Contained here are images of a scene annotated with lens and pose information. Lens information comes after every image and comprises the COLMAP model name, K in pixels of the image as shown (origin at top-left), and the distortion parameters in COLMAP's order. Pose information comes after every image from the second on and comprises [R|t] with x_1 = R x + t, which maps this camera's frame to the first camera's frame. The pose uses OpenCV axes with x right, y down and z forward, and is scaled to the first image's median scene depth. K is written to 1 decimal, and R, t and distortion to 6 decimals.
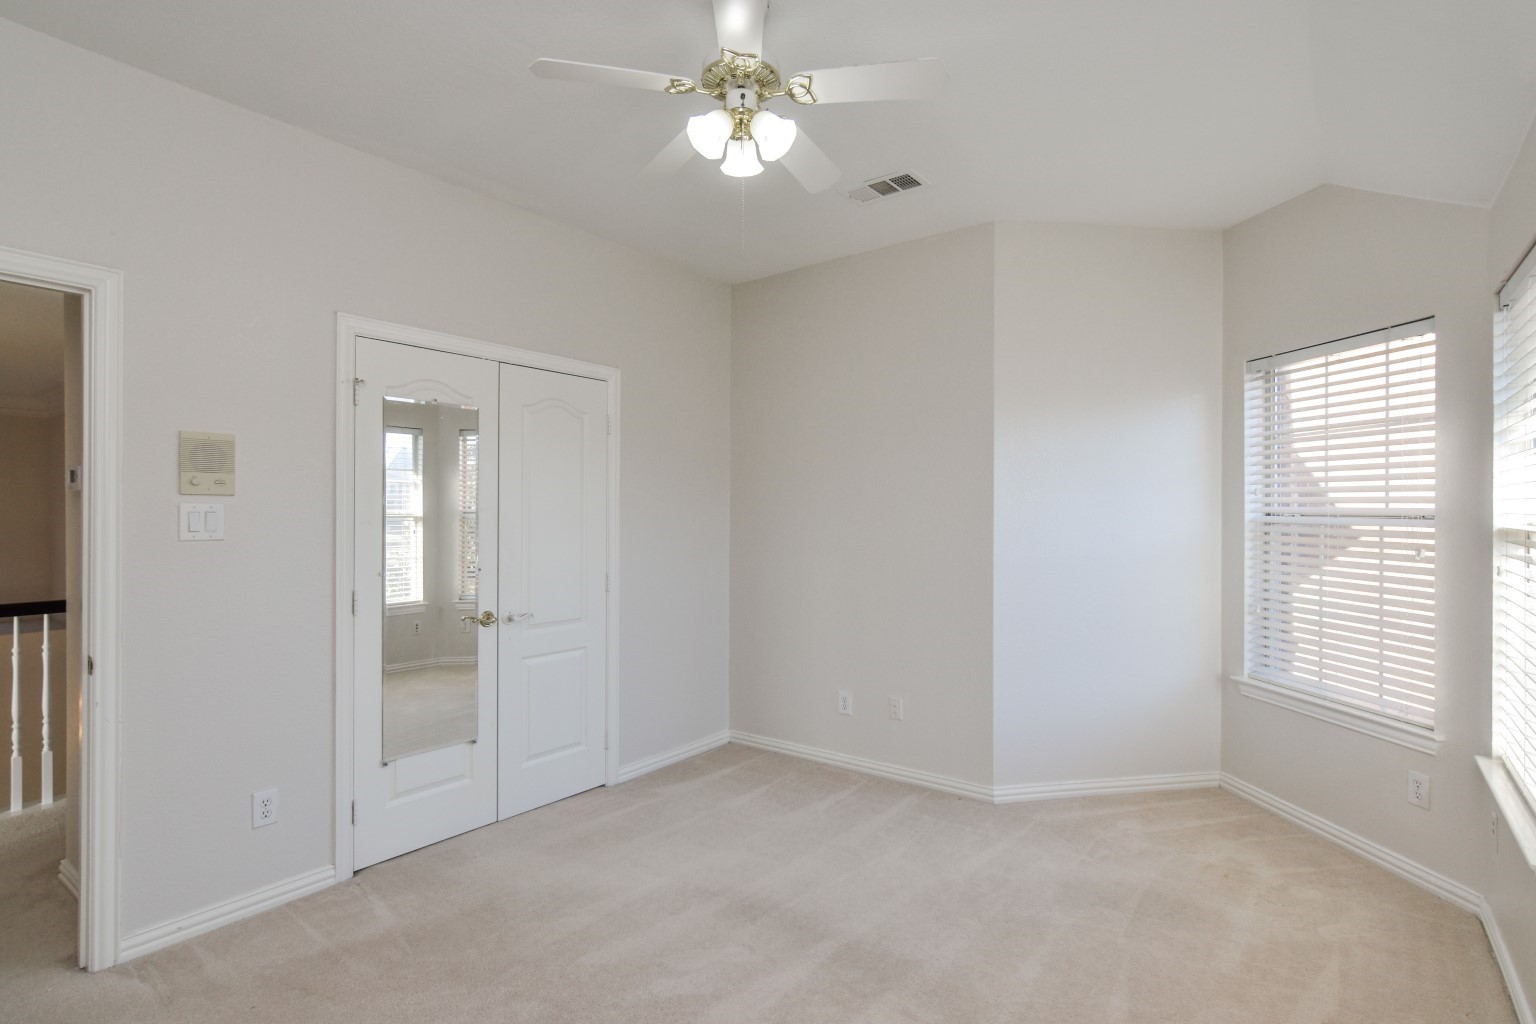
lens RADIAL K [[764.4, 0, 761.7], [0, 764.4, 507.6], [0, 0, 1]] dist [0.004967, 0.001230]
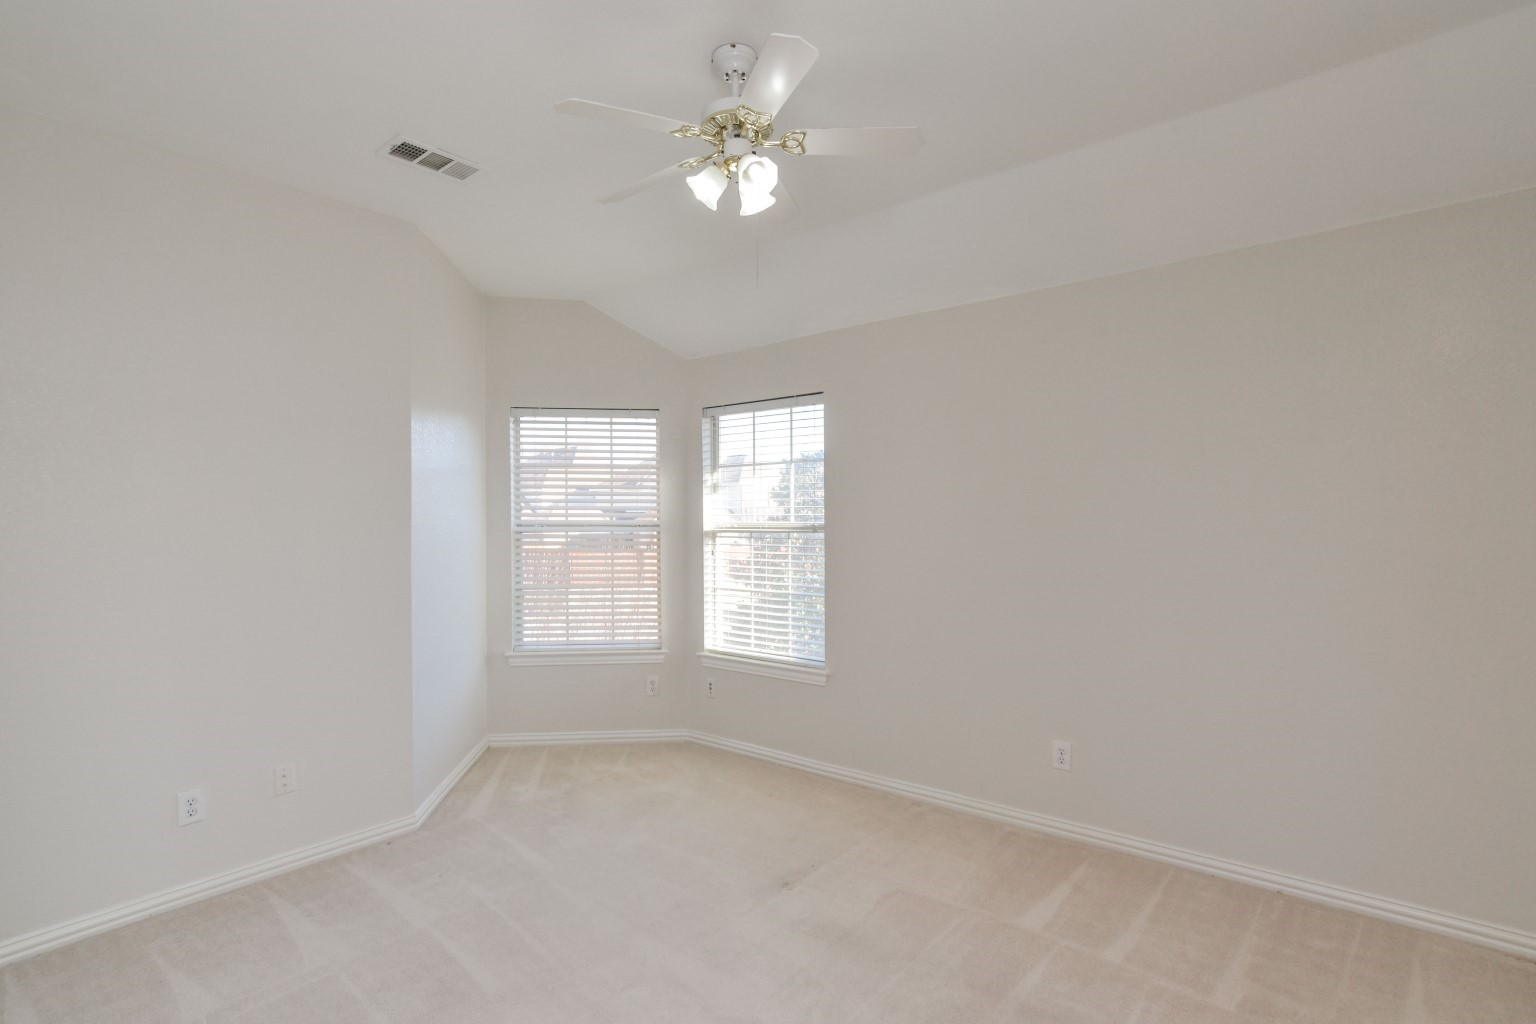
lens RADIAL K [[764.4, 0, 761.7], [0, 764.4, 507.6], [0, 0, 1]] dist [0.004967, 0.001230]
pose [[0.047829, 0.015429, 0.998736, -0.719979], [0.002151, 0.999877, -0.015550, -0.000158], [-0.998853, 0.002892, 0.047790, 0.591680]]
